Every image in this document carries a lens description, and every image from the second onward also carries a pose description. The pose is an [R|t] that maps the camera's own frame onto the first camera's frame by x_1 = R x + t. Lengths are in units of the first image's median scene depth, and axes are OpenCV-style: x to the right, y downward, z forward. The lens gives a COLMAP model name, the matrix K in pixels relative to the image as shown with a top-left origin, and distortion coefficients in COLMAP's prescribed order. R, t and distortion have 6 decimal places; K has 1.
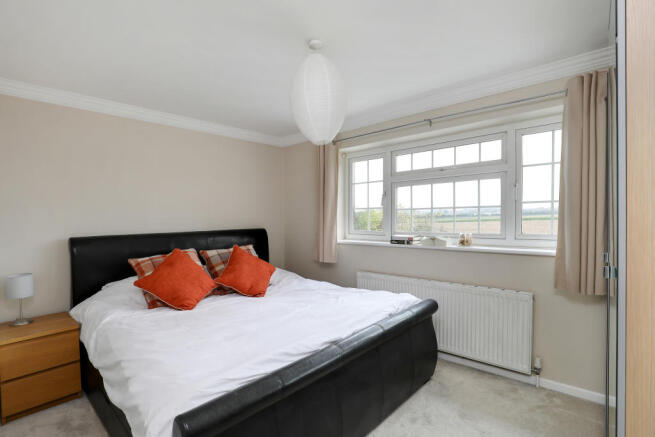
lens RADIAL K [[305.6, 0, 327.8], [0, 305.6, 217.2], [0, 0, 1]] dist [-0.020163, 0.000765]
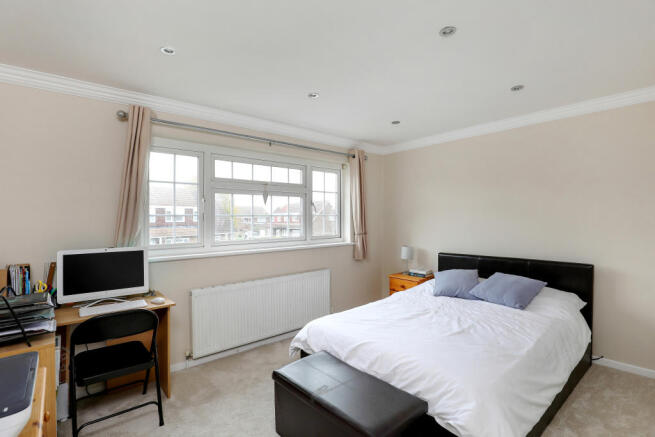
lens RADIAL K [[305.6, 0, 326.2], [0, 305.6, 220.0], [0, 0, 1]] dist [-0.020163, 0.000765]
pose [[0.123364, 0.021500, 0.992129, -0.724631], [0.023304, 0.999427, -0.024556, 0.012516], [-0.992088, 0.026150, 0.122792, 0.634599]]
